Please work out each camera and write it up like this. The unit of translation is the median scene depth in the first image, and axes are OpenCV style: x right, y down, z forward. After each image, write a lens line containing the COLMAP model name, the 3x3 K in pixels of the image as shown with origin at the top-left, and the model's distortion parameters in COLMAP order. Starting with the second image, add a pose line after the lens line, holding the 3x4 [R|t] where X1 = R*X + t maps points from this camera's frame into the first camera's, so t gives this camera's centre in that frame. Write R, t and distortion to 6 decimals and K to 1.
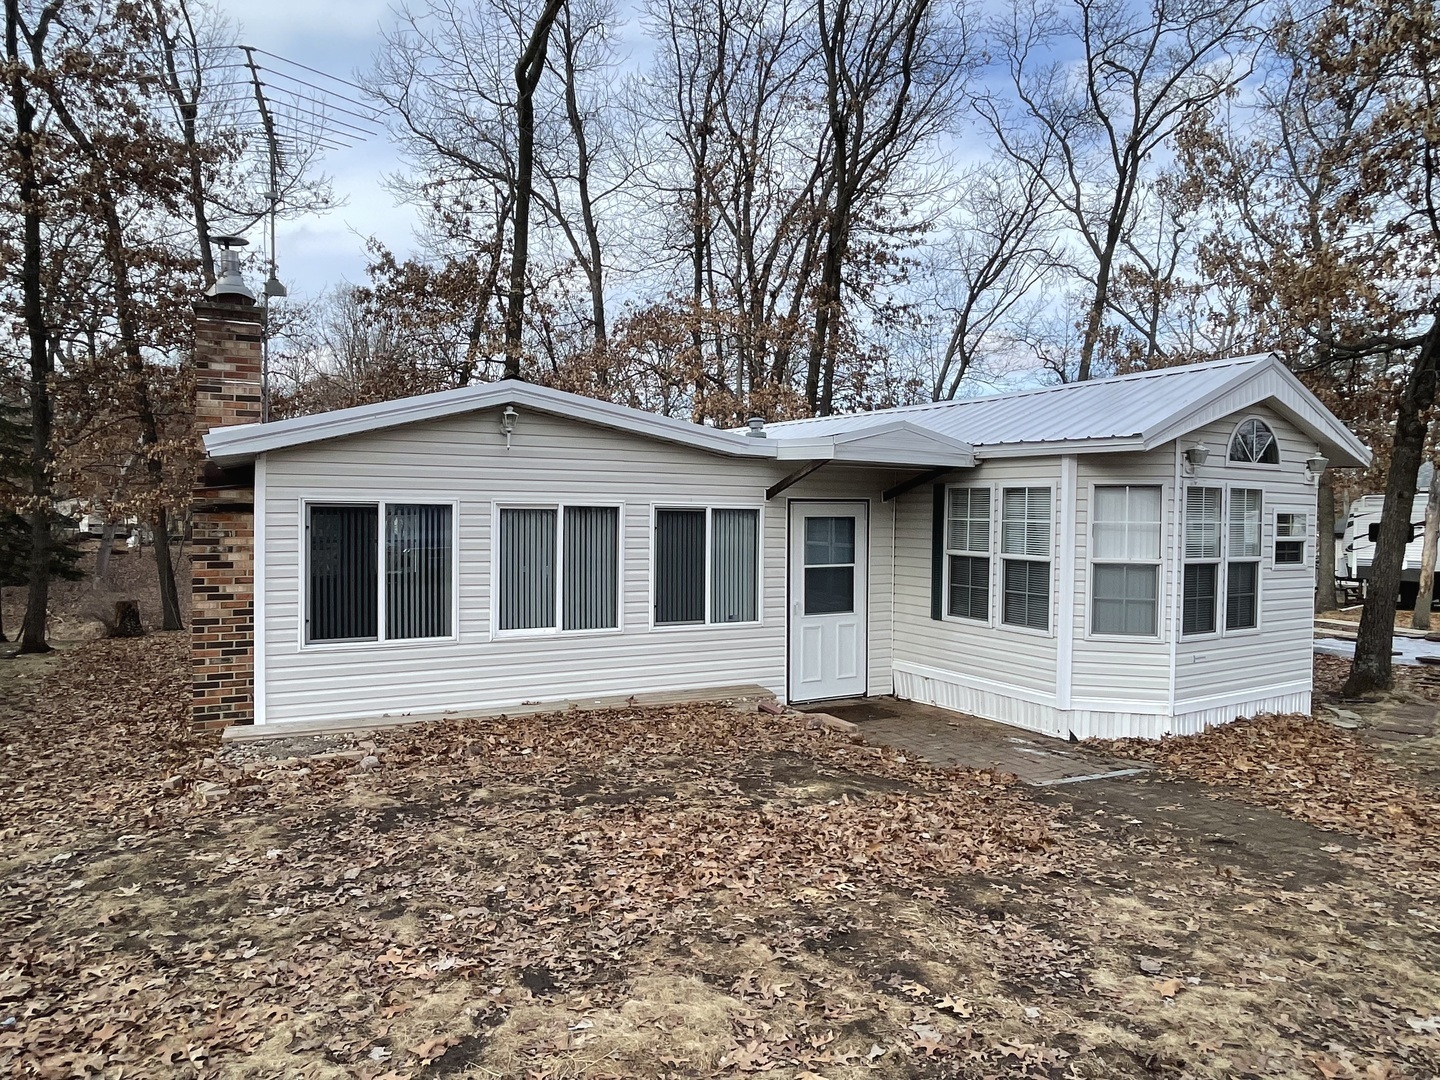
lens RADIAL K [[886.6, 0, 719.3], [0, 886.6, 540.9], [0, 0, 1]] dist [-0.005705, -0.000881]
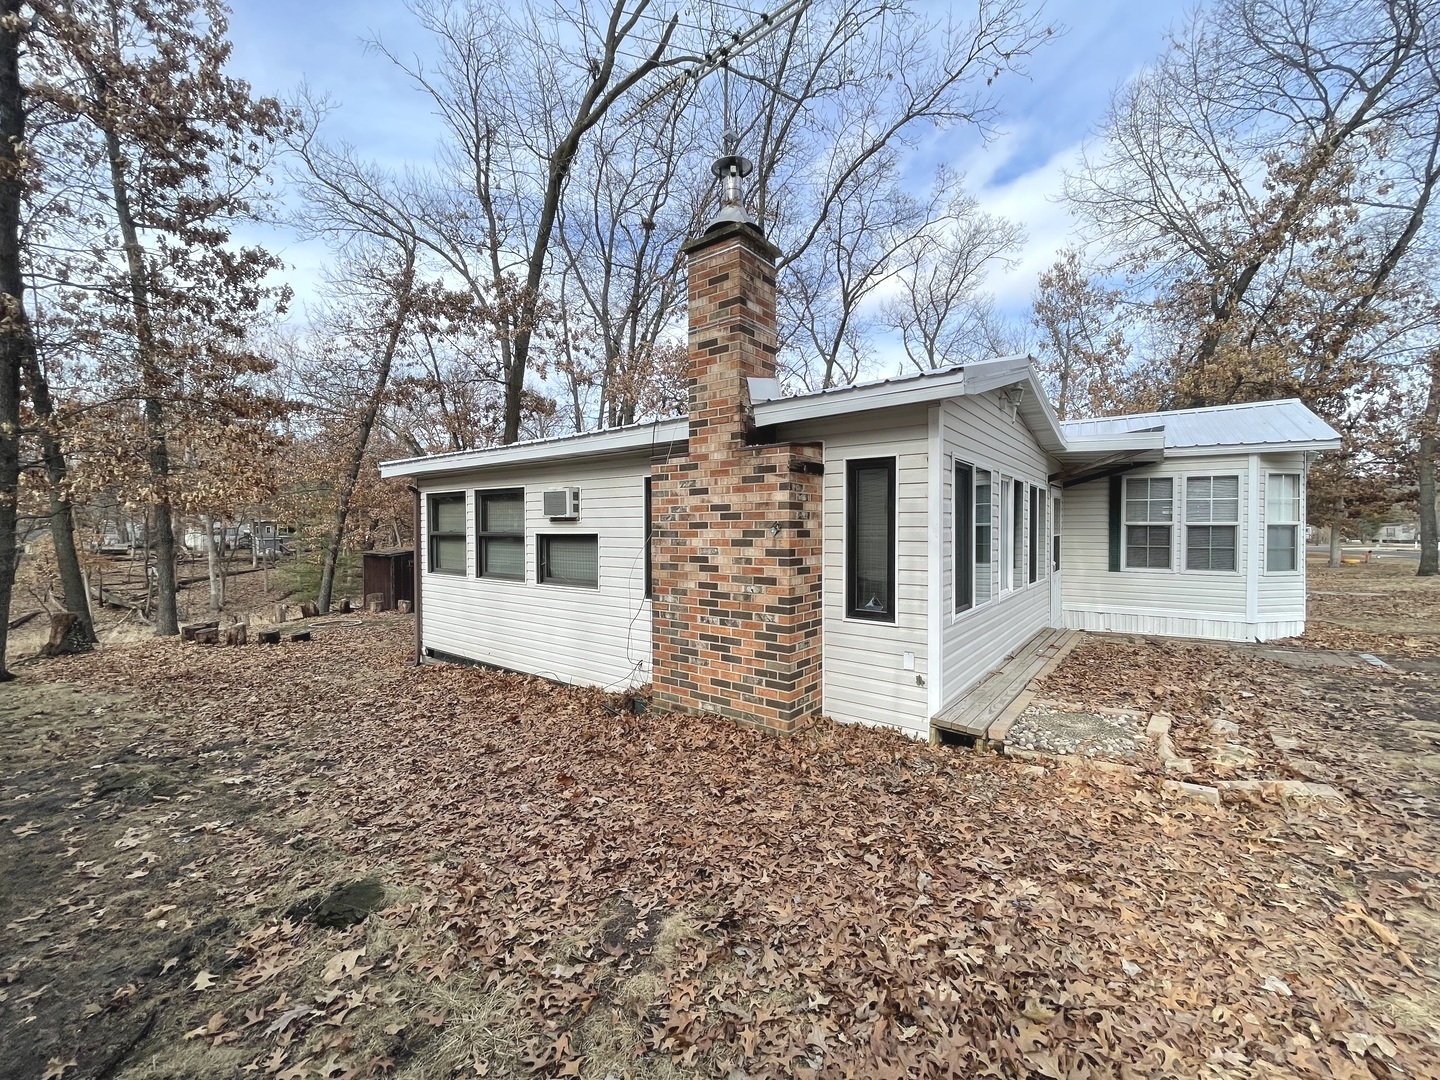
lens RADIAL K [[582.5, 0, 720.7], [0, 582.5, 536.3], [0, 0, 1]] dist [-0.004838, 0.001197]
pose [[0.899110, -0.015889, 0.437433, -0.836682], [0.021863, 0.999724, -0.008625, 0.031391], [-0.437176, 0.017319, 0.899209, 0.497350]]
